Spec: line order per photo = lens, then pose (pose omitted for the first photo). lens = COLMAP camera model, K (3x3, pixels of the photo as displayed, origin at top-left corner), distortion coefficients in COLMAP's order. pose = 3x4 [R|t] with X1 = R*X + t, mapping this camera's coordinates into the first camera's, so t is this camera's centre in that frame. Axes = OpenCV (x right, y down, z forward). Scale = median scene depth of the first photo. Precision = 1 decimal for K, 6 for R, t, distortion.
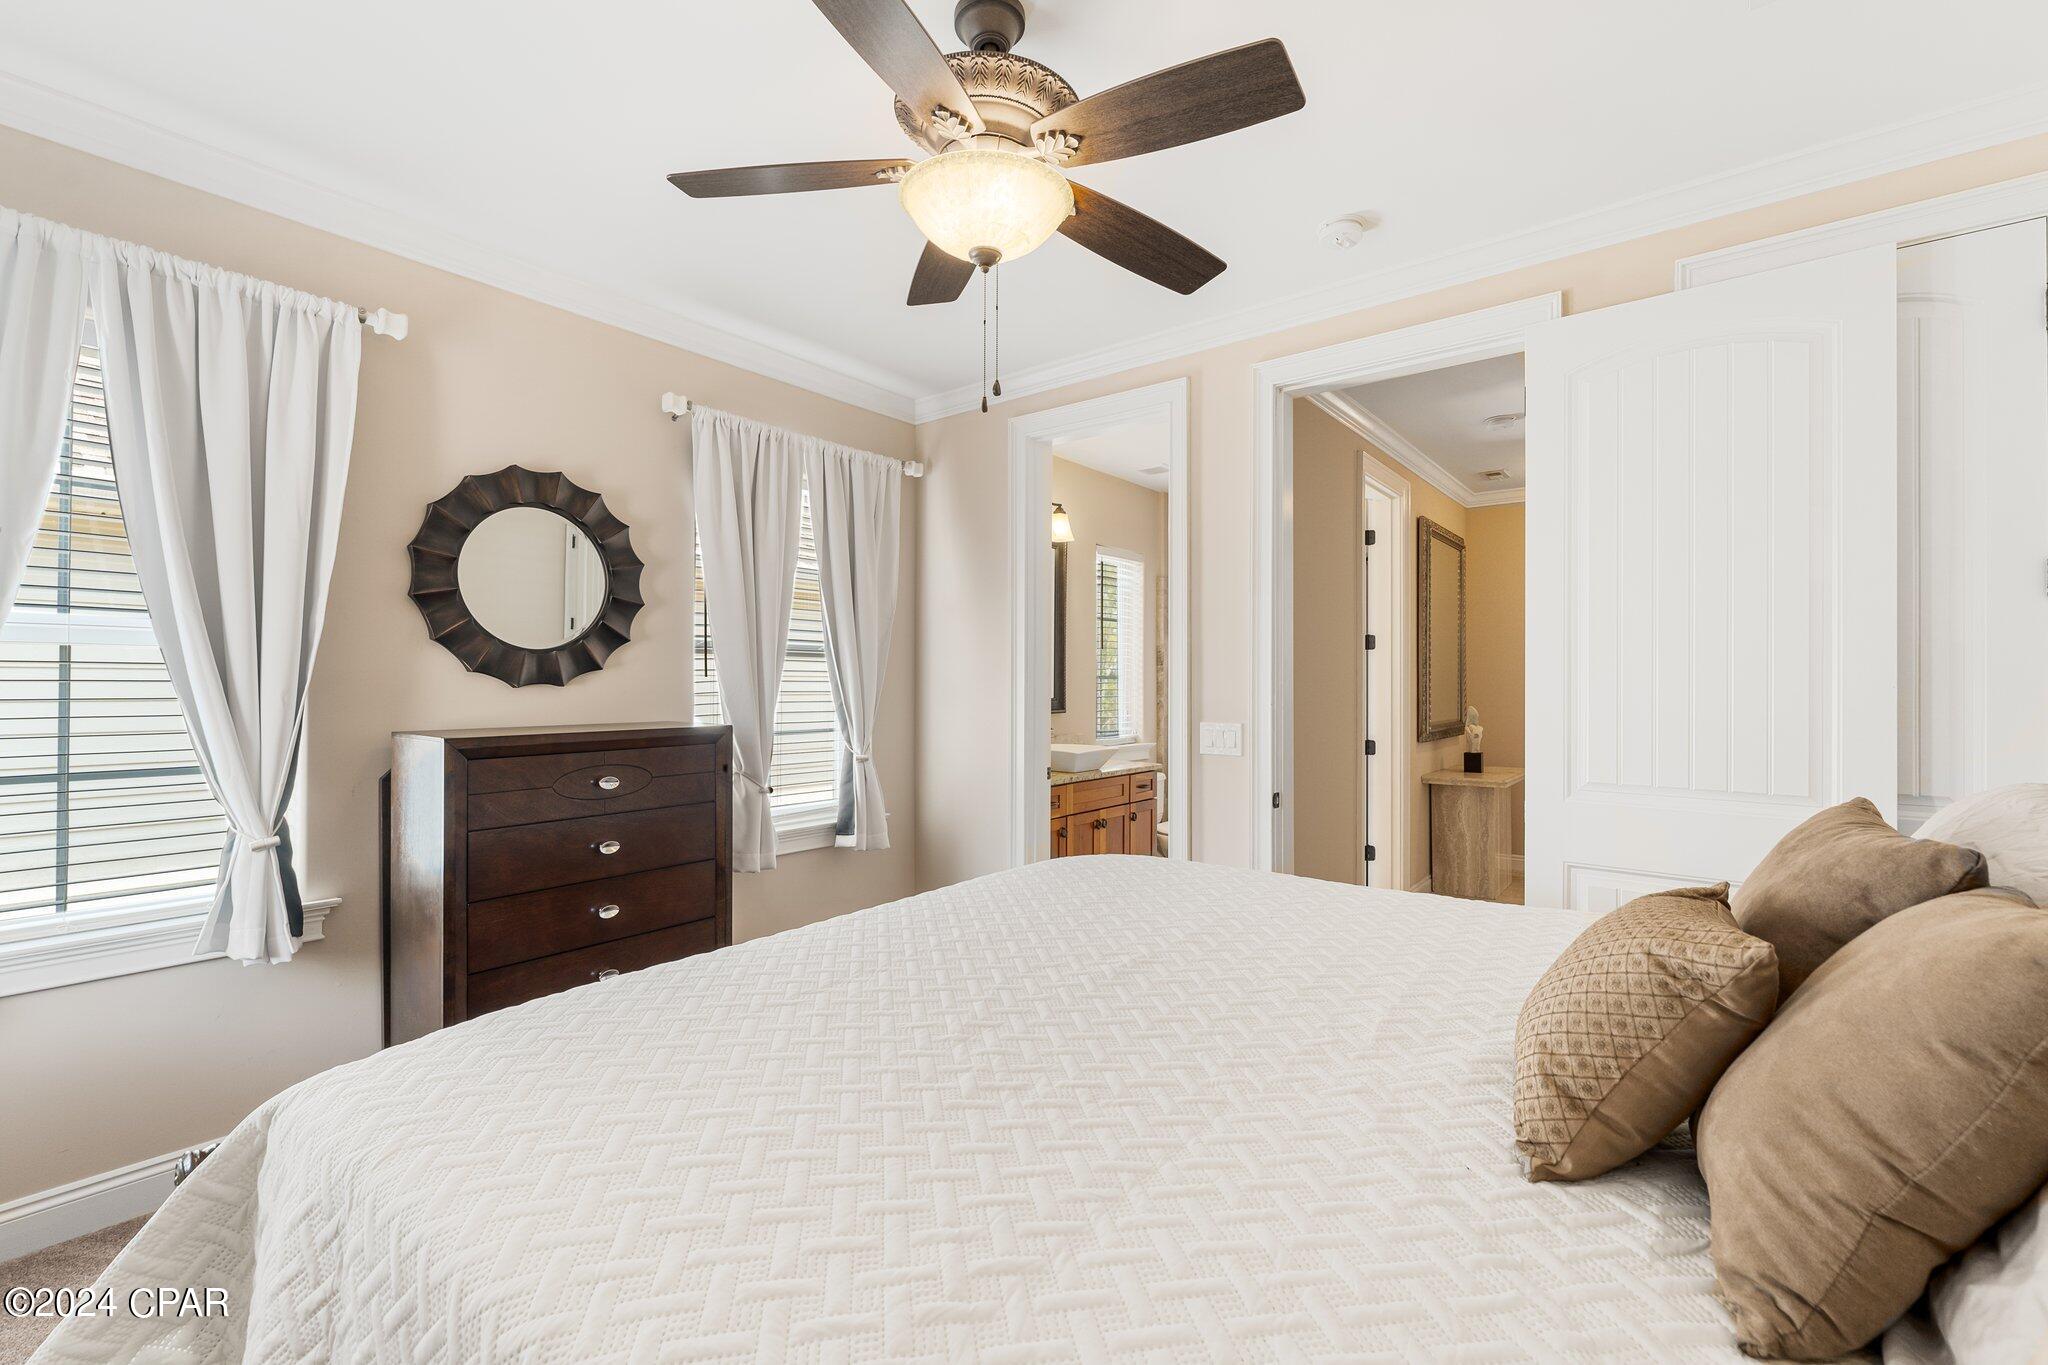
lens RADIAL K [[852.7, 0, 1015.7], [0, 852.7, 688.6], [0, 0, 1]] dist [-0.003329, -0.000398]
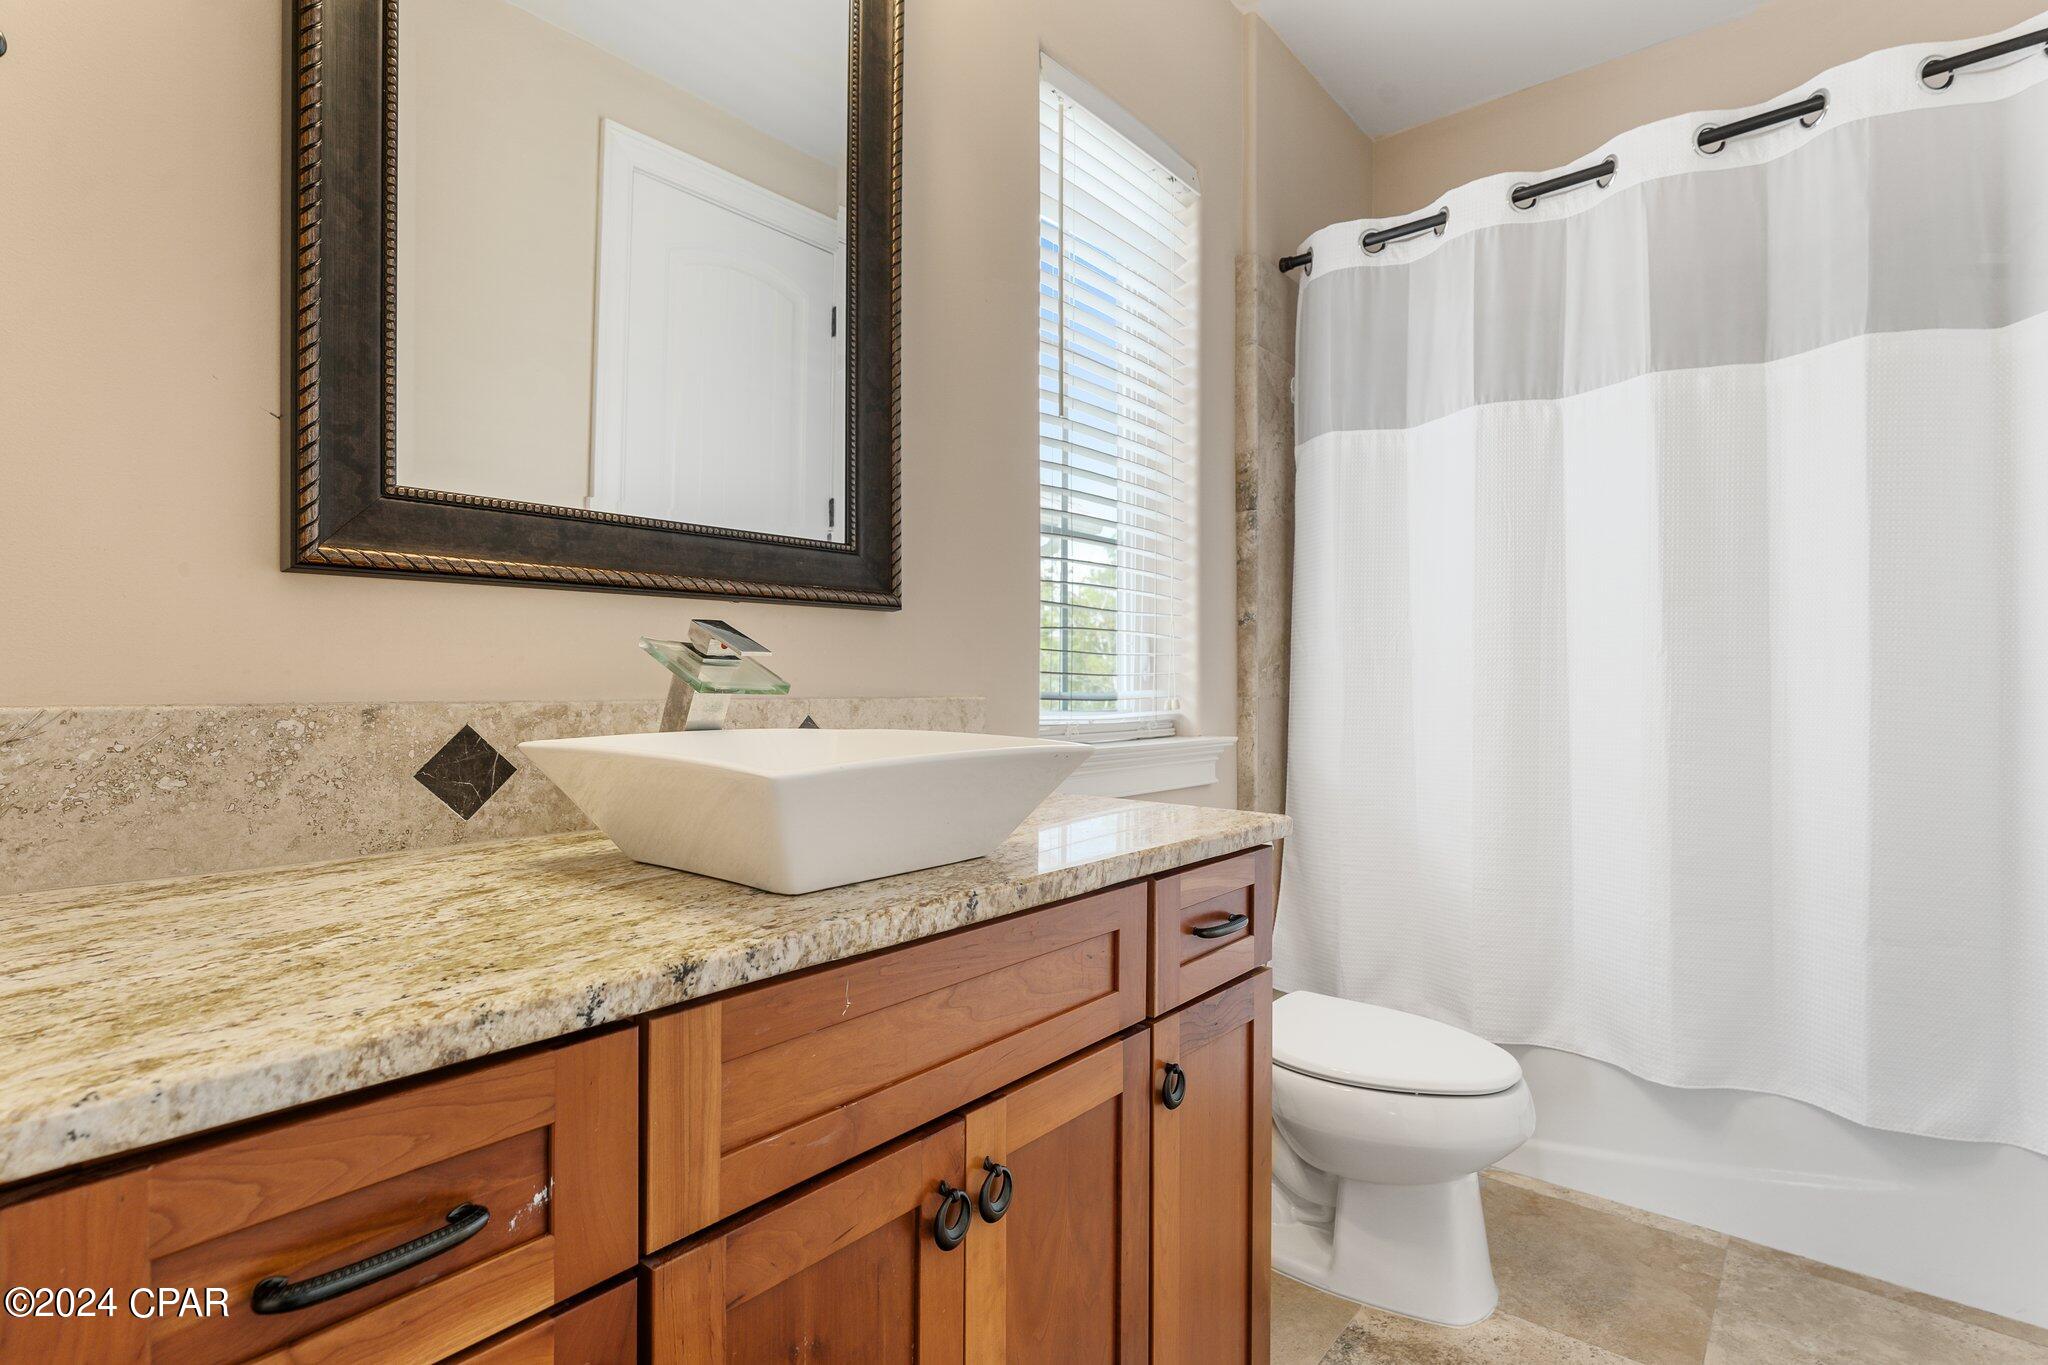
lens RADIAL K [[989.7, 0, 1022.0], [0, 989.7, 687.5], [0, 0, 1]] dist [-0.000165, -0.000011]
pose [[0.999970, 0.000867, -0.007738, 0.101199], [-0.000909, 0.999985, -0.005355, 0.054900], [0.007733, 0.005362, 0.999956, 0.737077]]
